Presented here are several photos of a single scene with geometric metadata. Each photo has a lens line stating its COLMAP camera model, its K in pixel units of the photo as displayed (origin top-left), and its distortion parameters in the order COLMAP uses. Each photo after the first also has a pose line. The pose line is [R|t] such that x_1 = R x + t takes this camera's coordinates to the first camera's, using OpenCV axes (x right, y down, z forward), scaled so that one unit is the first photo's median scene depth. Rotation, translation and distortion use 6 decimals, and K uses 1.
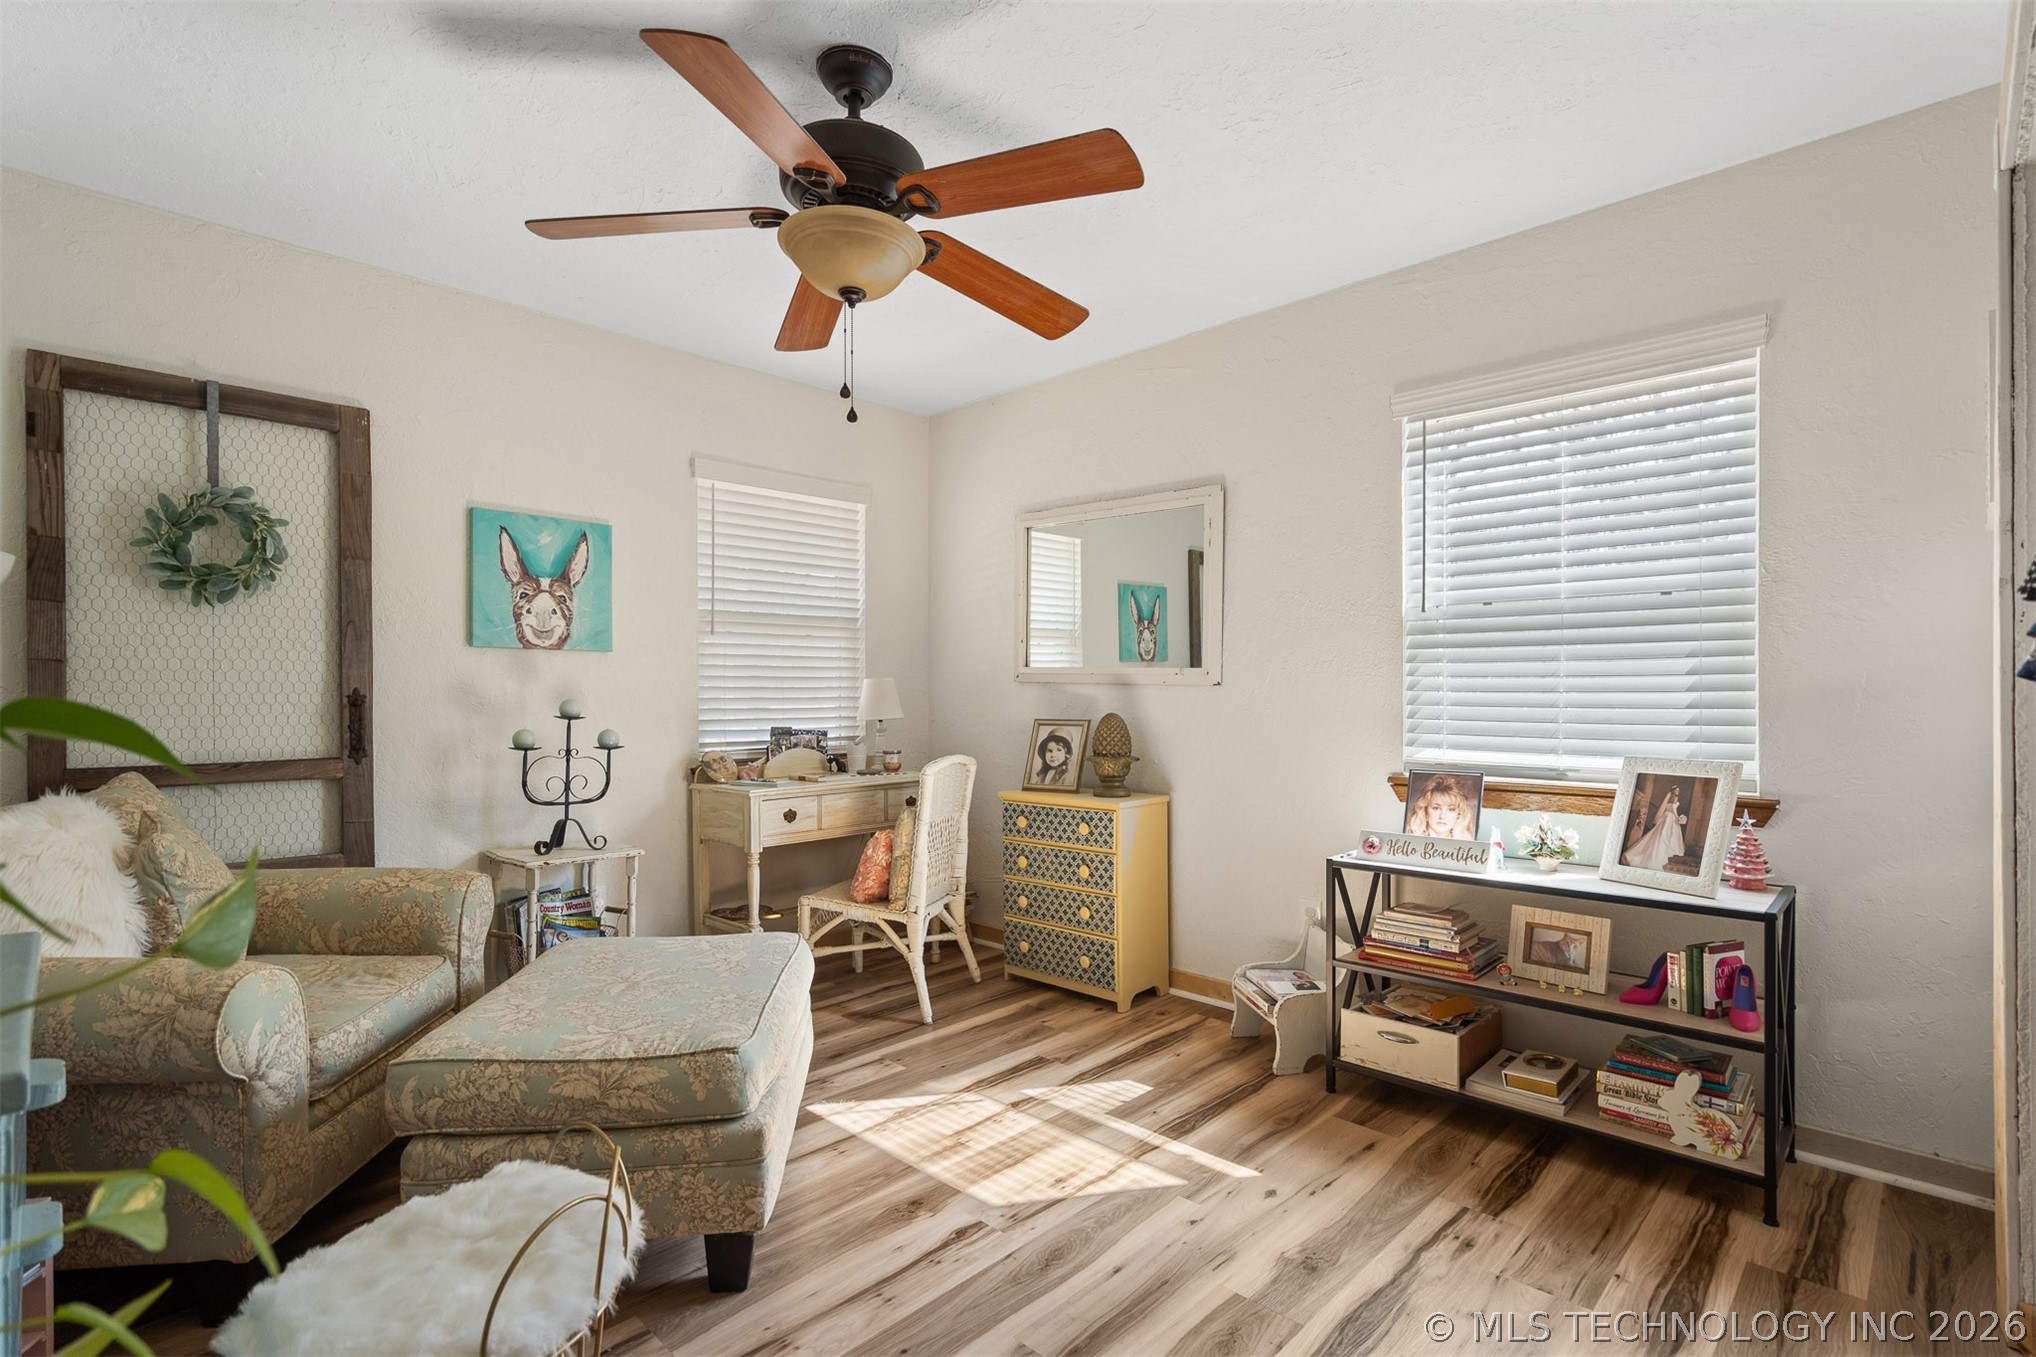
lens RADIAL K [[963.0, 0, 1016.8], [0, 963.0, 689.5], [0, 0, 1]] dist [-0.001257, 0.003402]
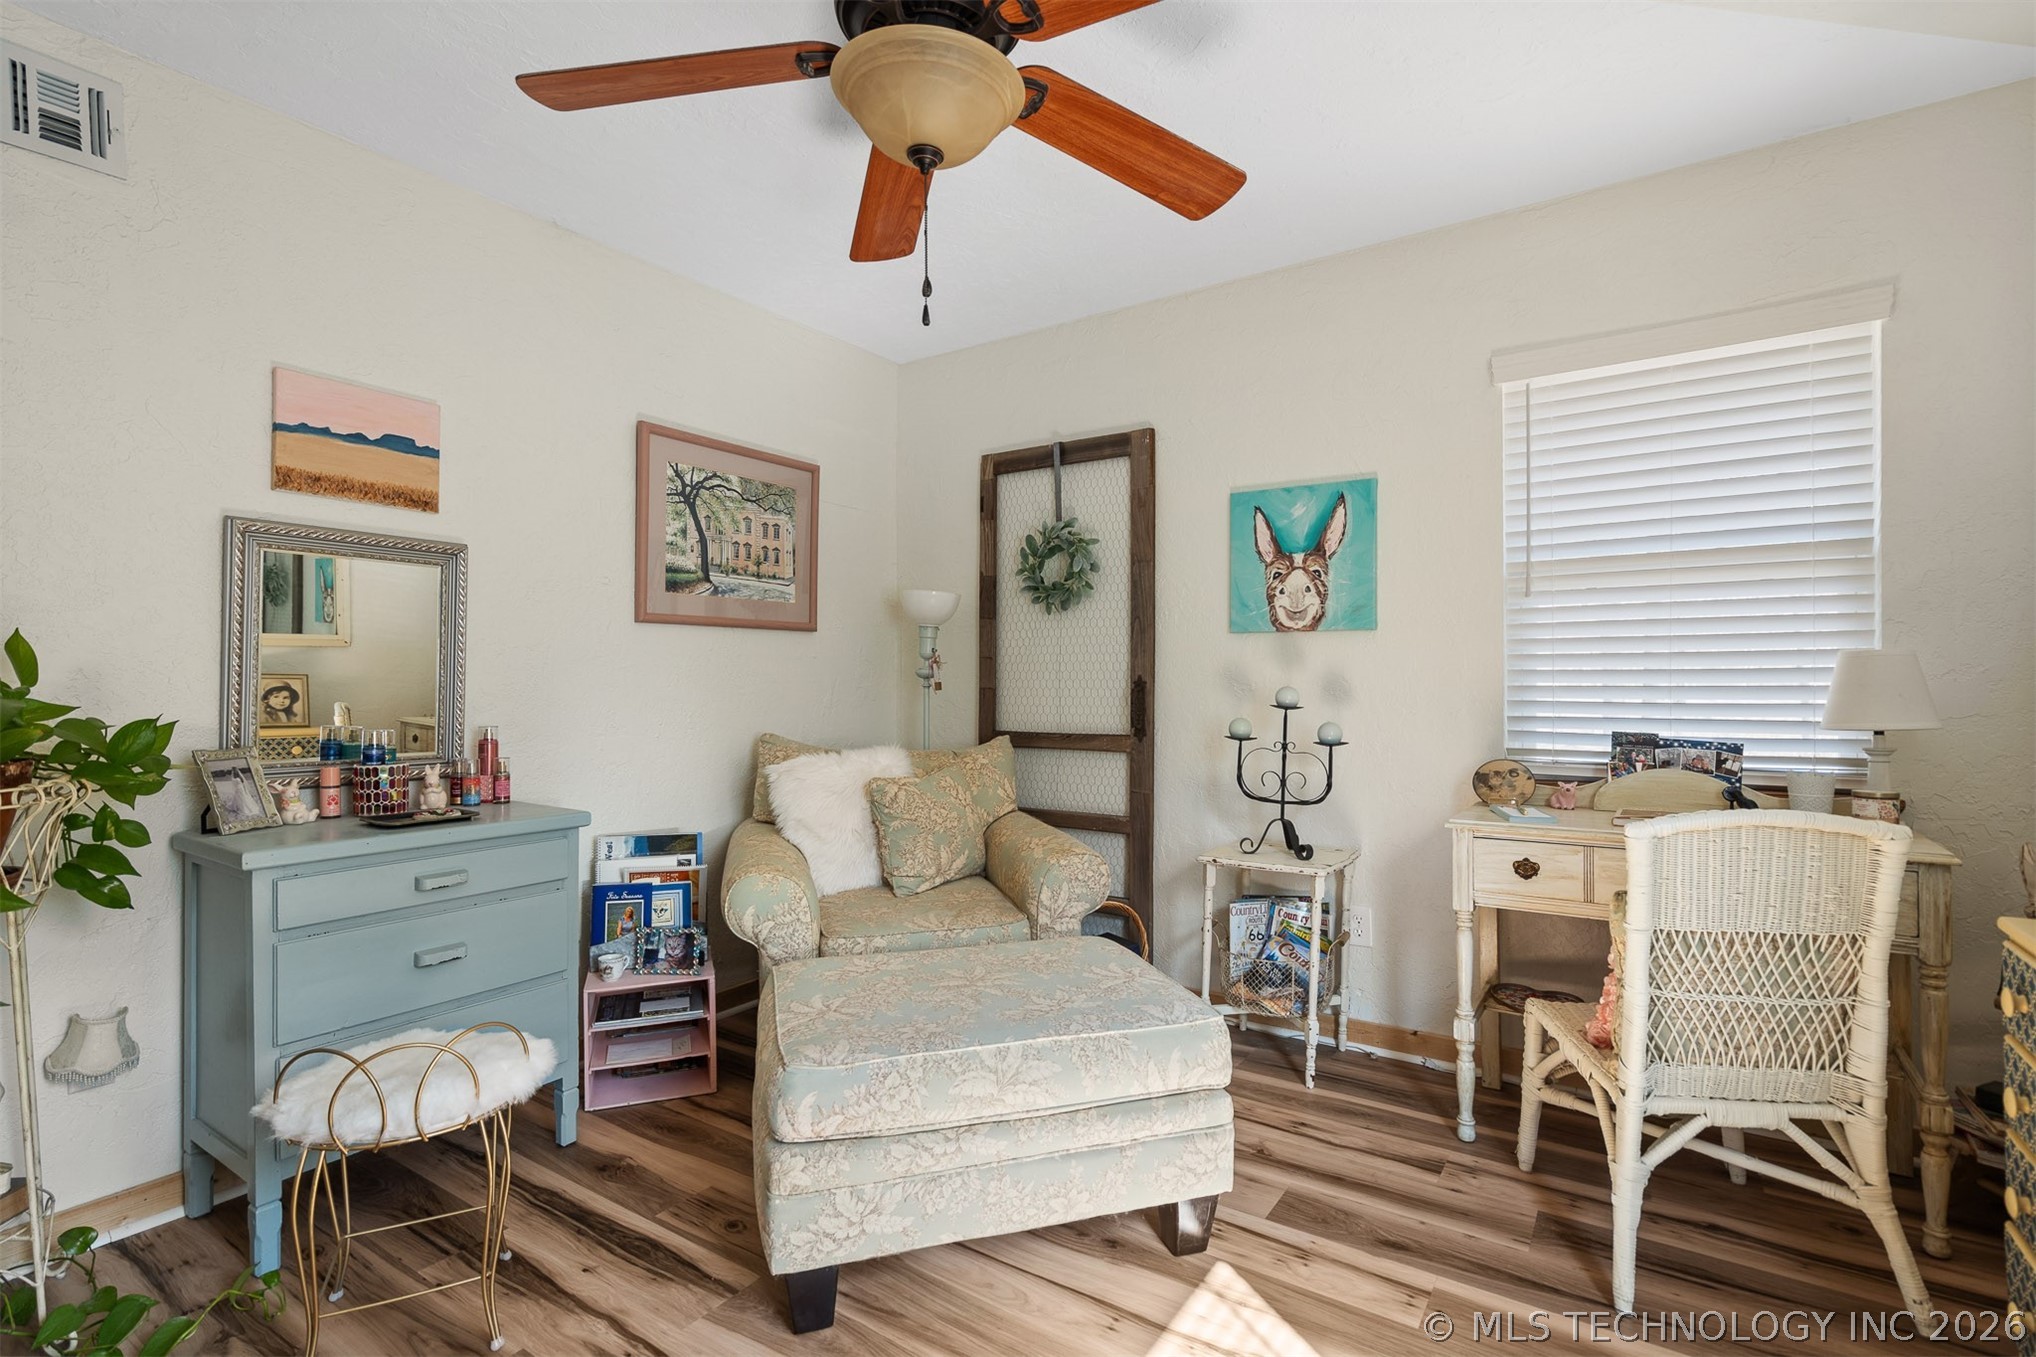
lens RADIAL K [[963.0, 0, 1023.0], [0, 963.0, 679.0], [0, 0, 1]] dist [-0.001257, 0.003402]
pose [[0.177629, 0.000535, -0.984097, 0.363461], [0.006129, 0.999980, 0.001650, 0.000062], [0.984078, -0.006324, 0.177623, 0.582843]]
